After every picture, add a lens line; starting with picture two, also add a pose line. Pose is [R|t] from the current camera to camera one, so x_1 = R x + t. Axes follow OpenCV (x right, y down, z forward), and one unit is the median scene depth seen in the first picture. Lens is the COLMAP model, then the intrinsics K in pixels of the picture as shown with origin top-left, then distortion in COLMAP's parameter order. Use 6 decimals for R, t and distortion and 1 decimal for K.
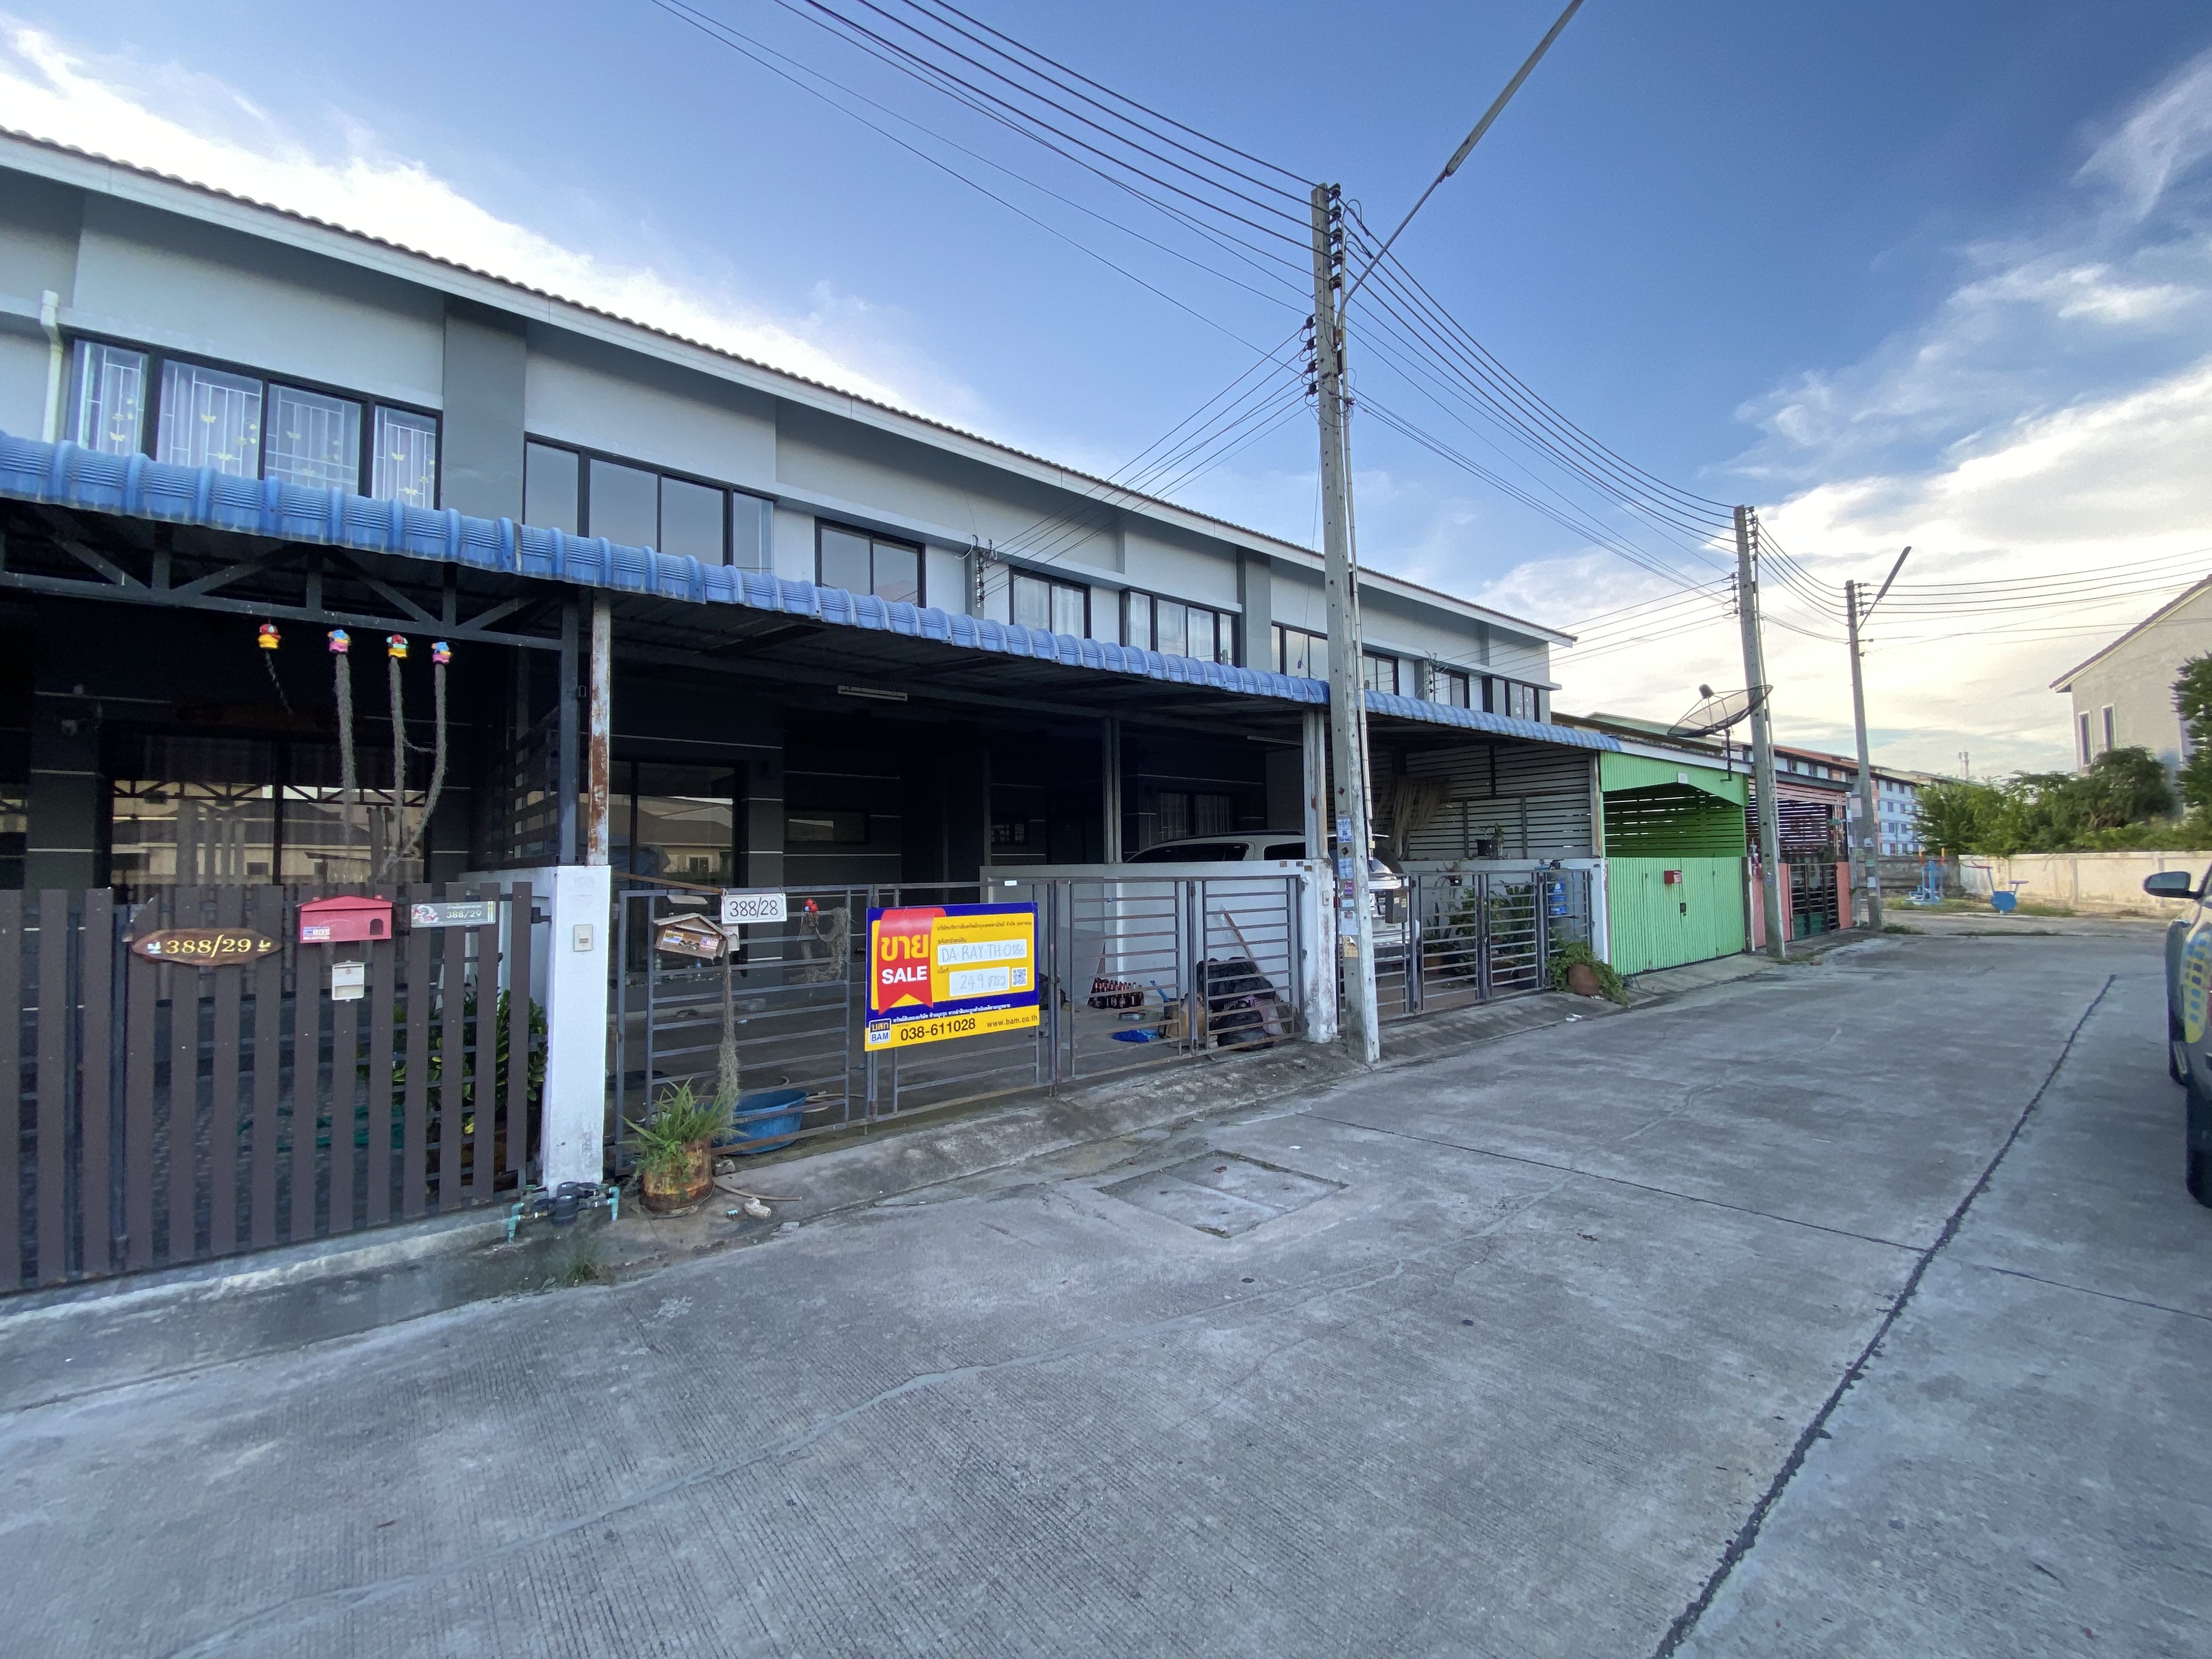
lens RADIAL K [[892.4, 0, 1099.9], [0, 892.4, 824.3], [0, 0, 1]] dist [0.029388, -0.023994]
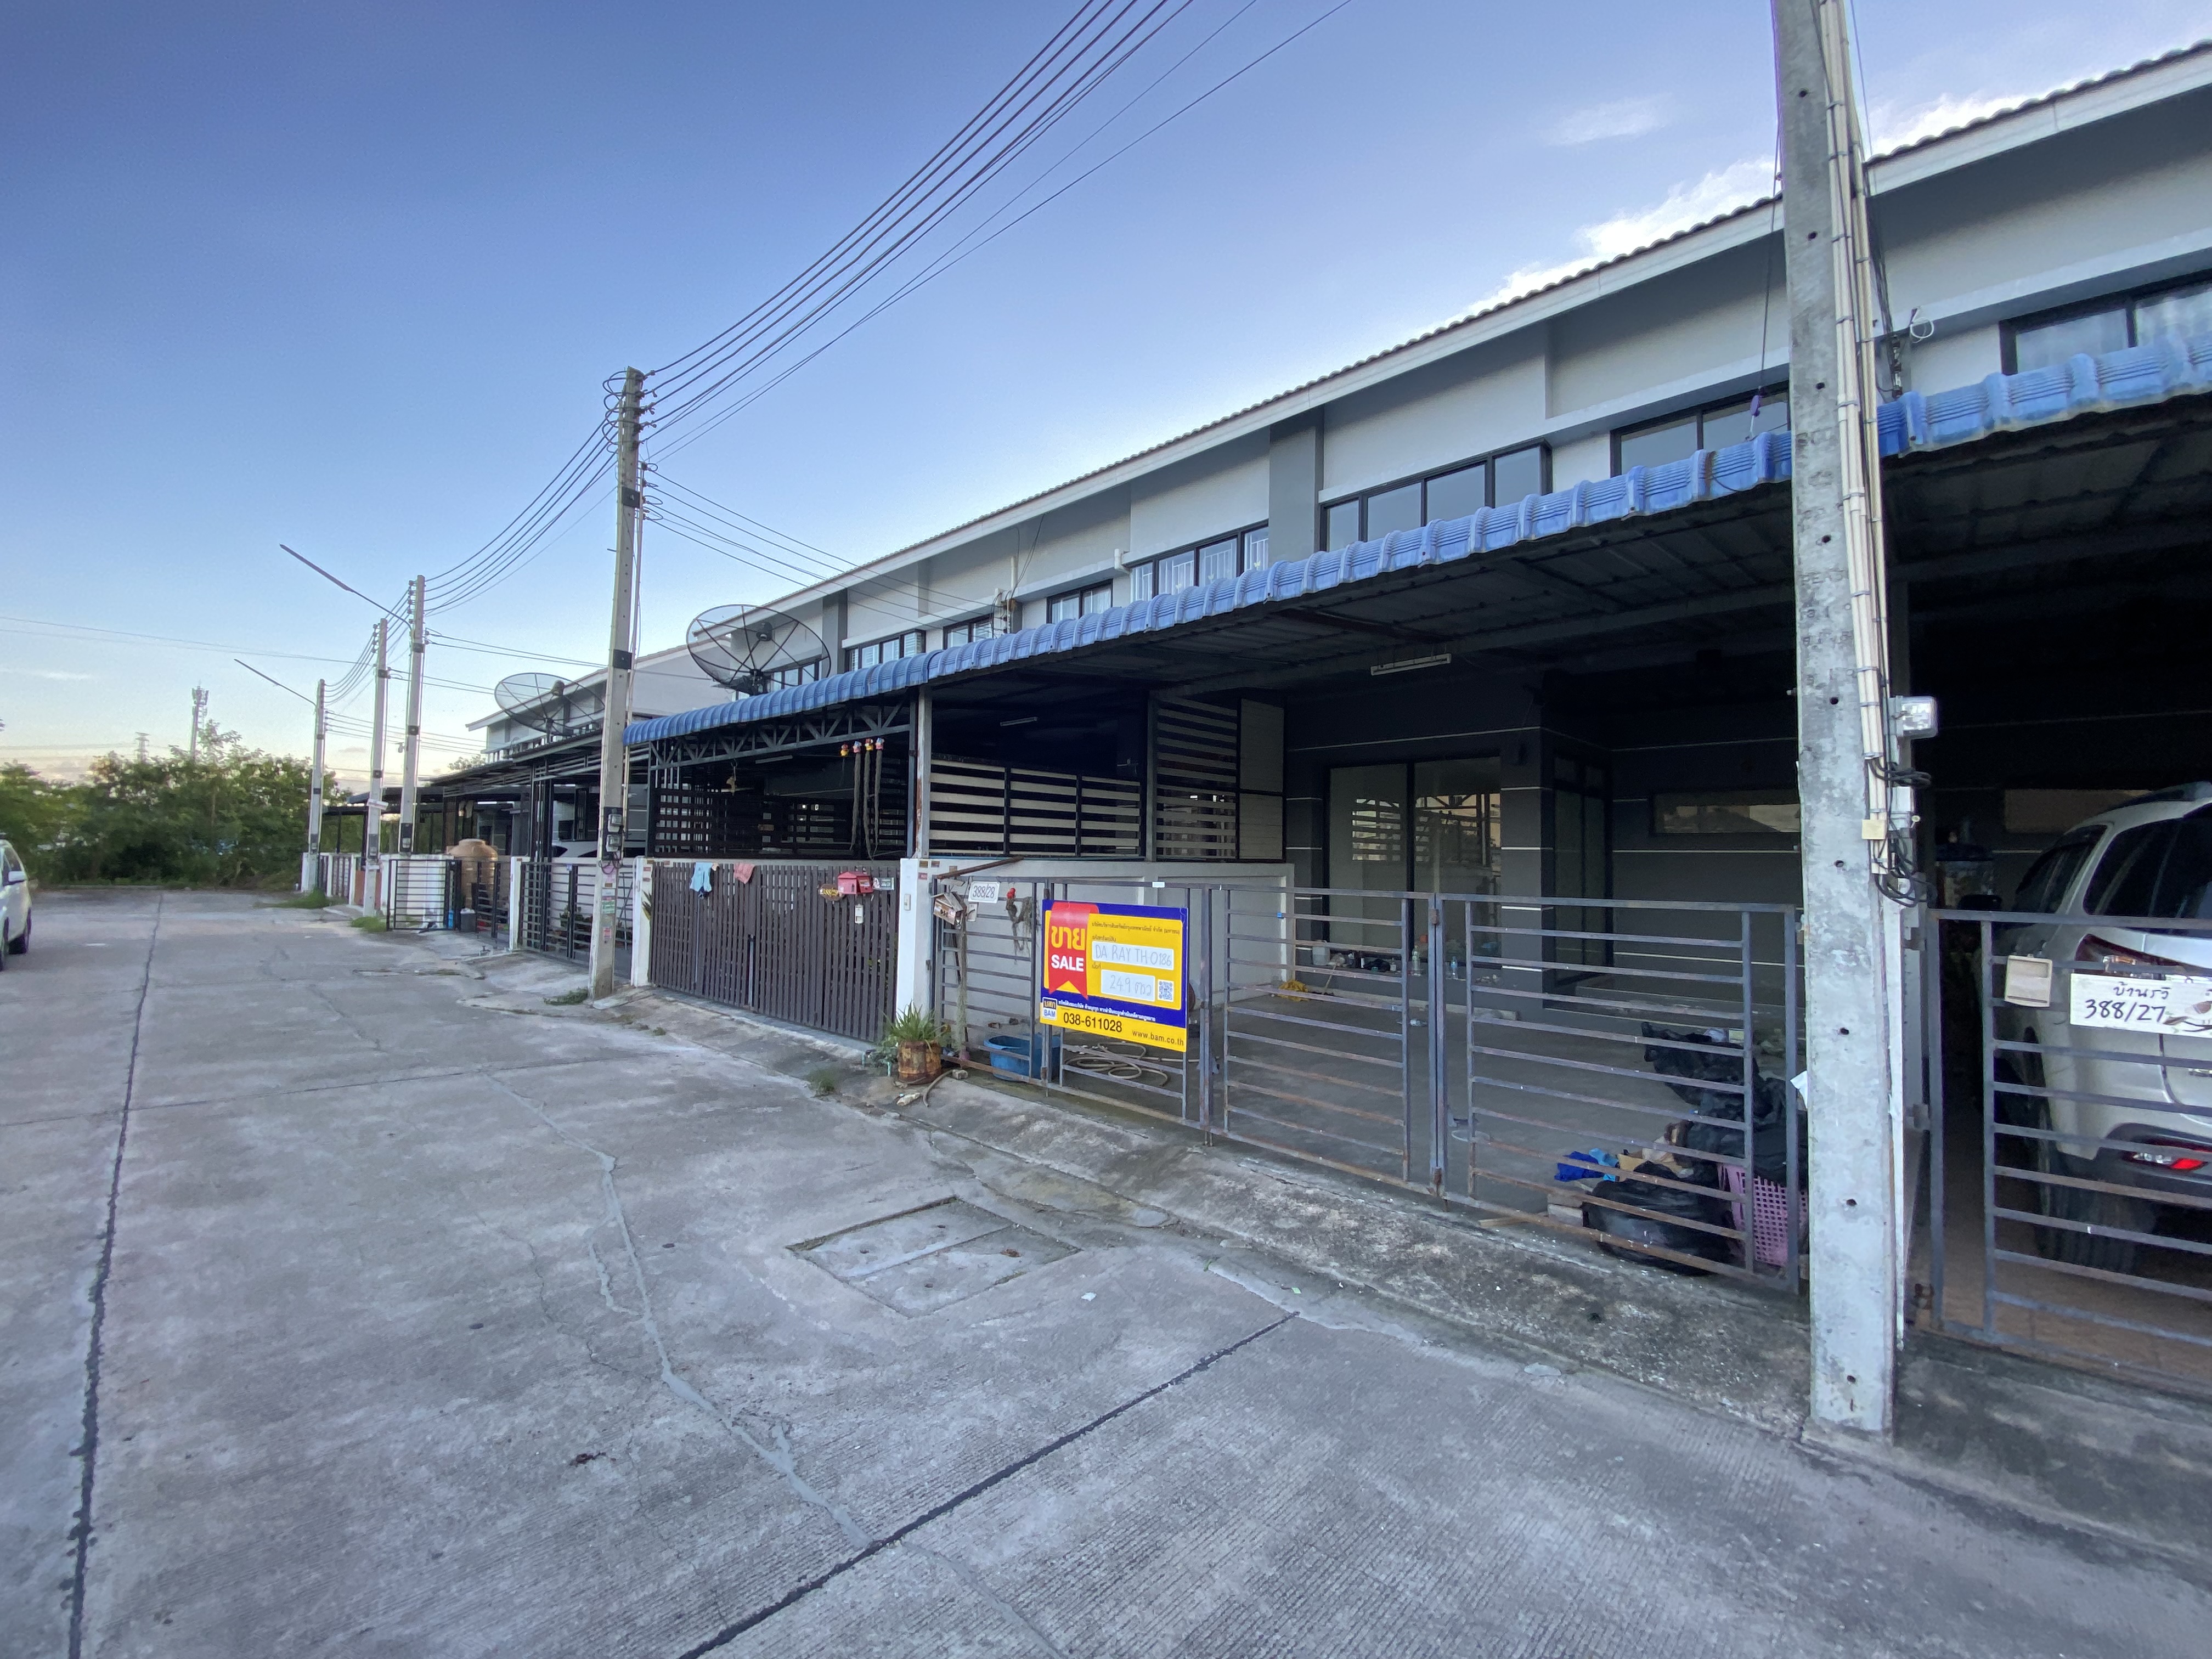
lens RADIAL K [[892.4, 0, 1099.9], [0, 892.4, 824.3], [0, 0, 1]] dist [0.029388, -0.023994]
pose [[0.128450, -0.026299, -0.991367, 0.868896], [0.031036, 0.999265, -0.022487, 0.026457], [0.991230, -0.027880, 0.129172, 0.912266]]
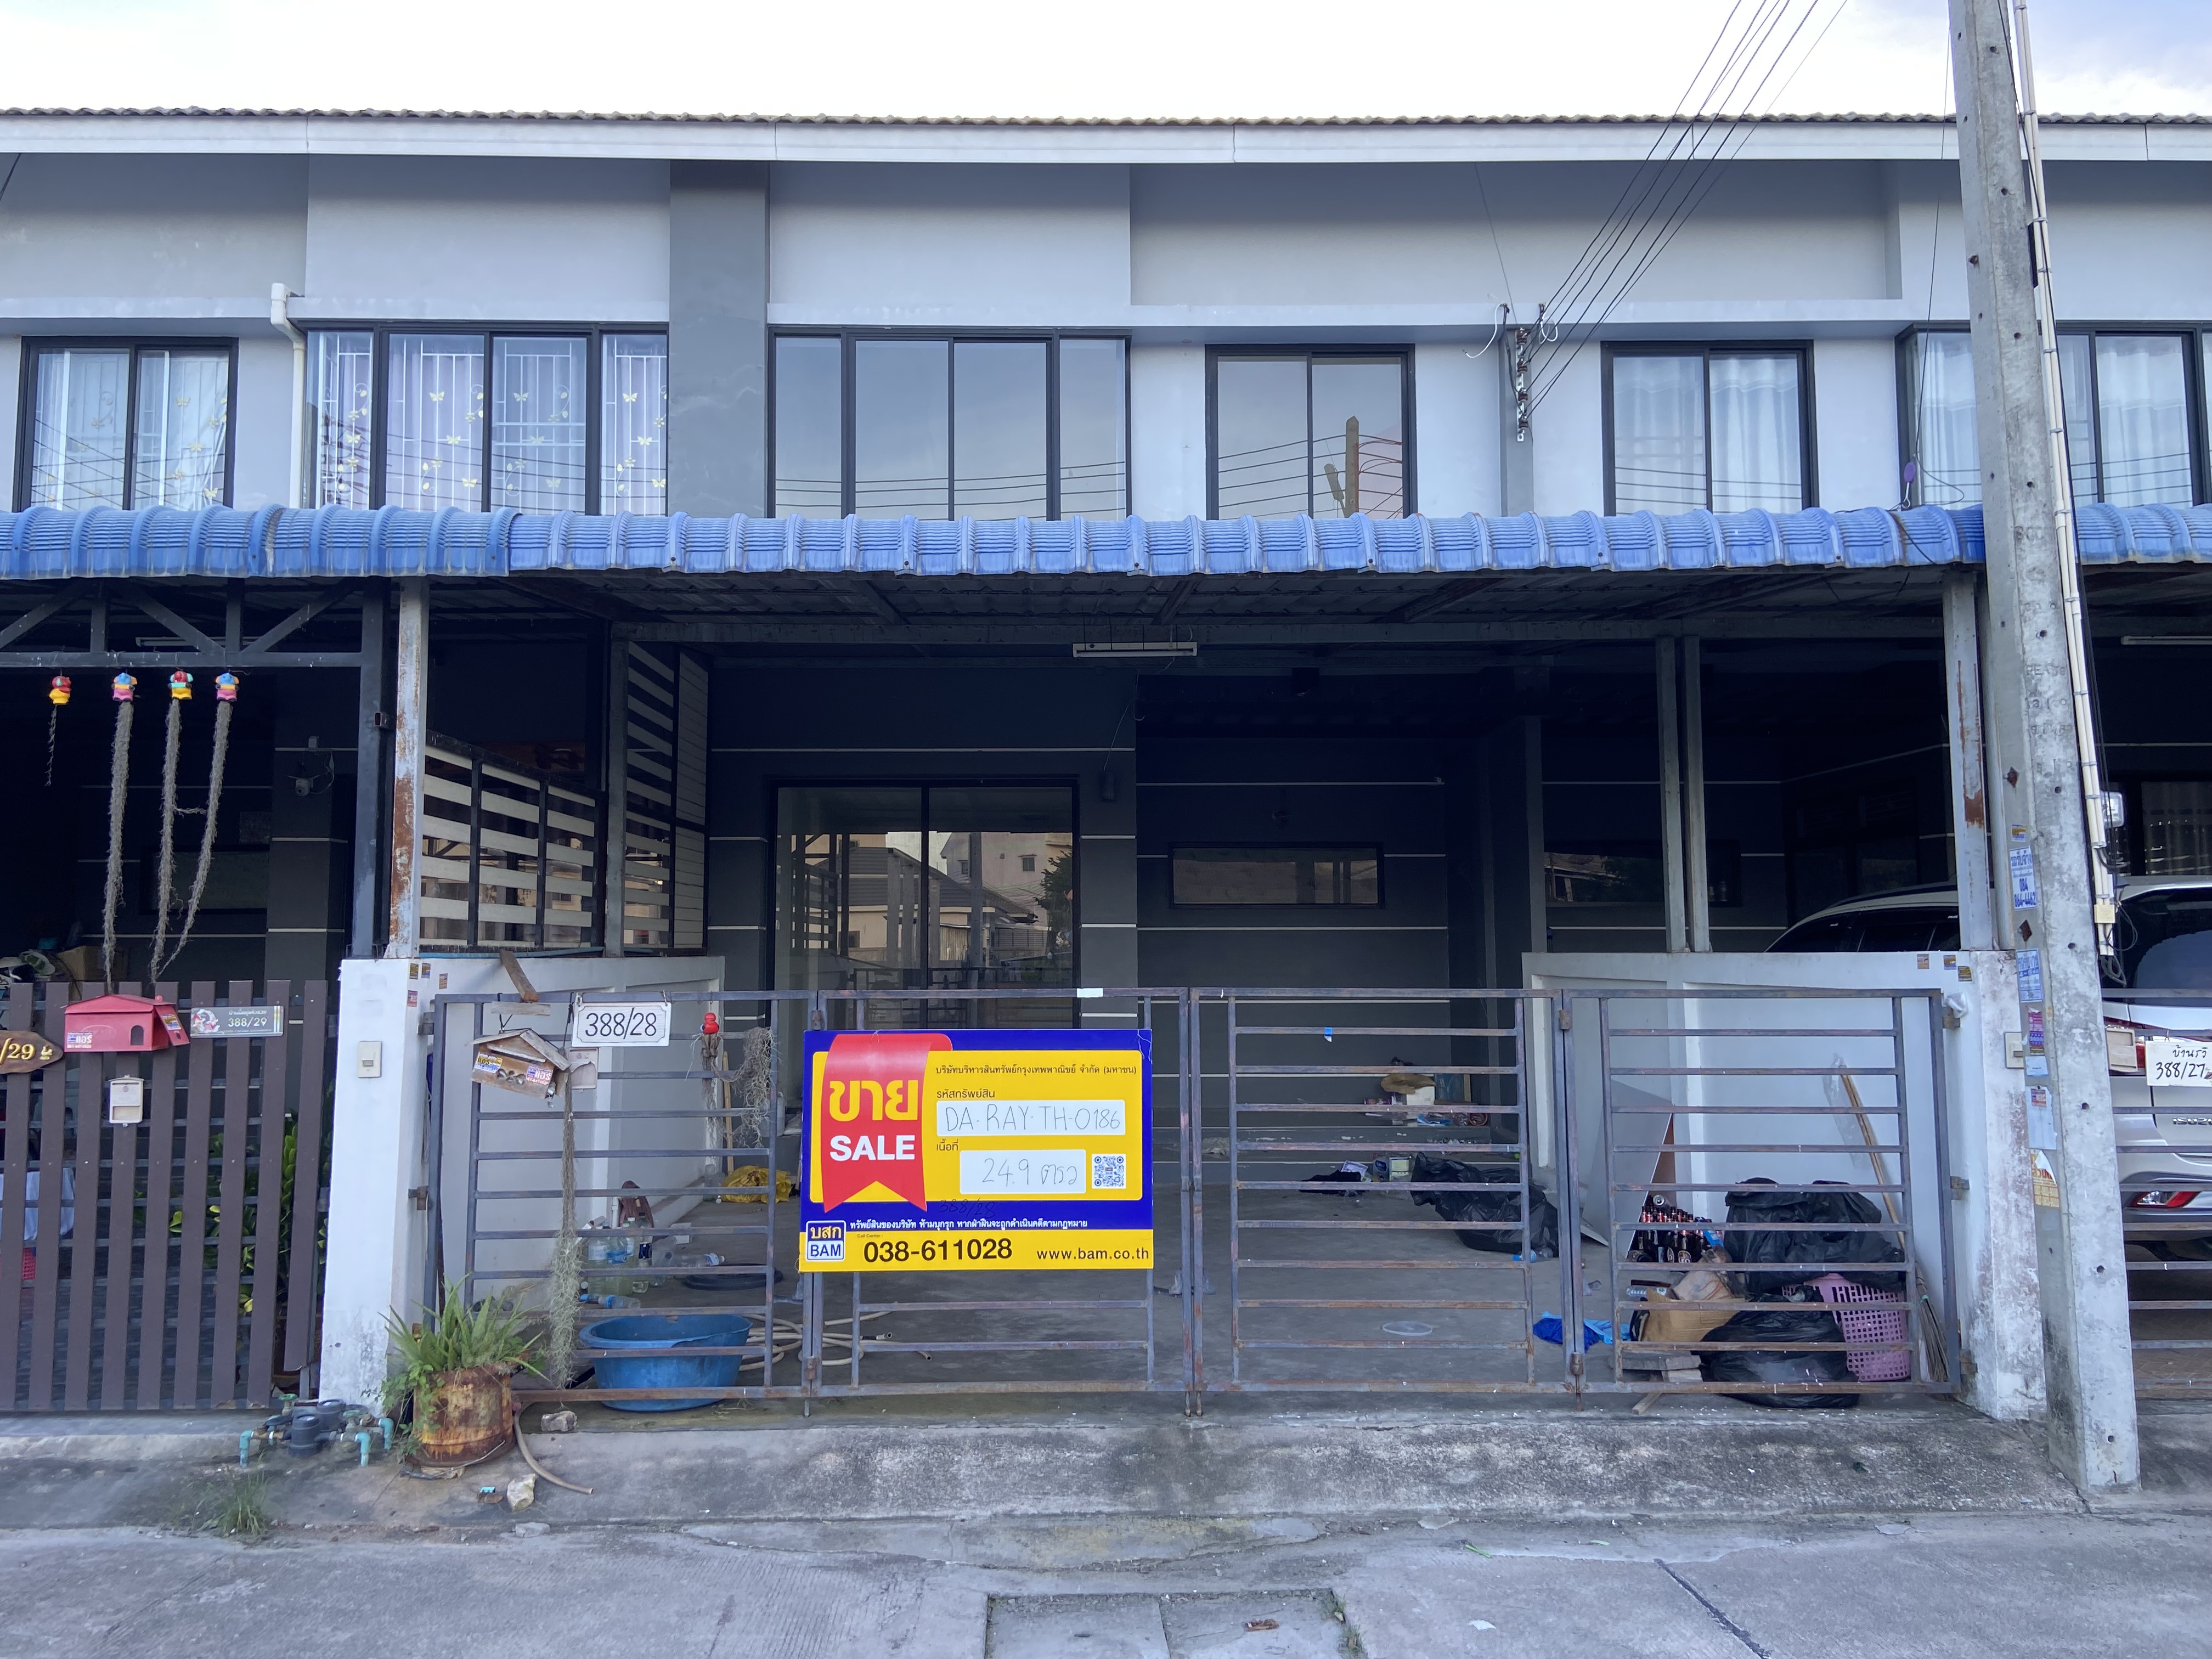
lens RADIAL K [[1667.7, 0, 1087.6], [0, 1667.7, 811.2], [0, 0, 1]] dist [0.096511, -0.107046]
pose [[0.786701, -0.042941, -0.615839, 0.578796], [0.024085, 0.998953, -0.038888, -0.004917], [0.616865, 0.015761, 0.786911, 0.225726]]
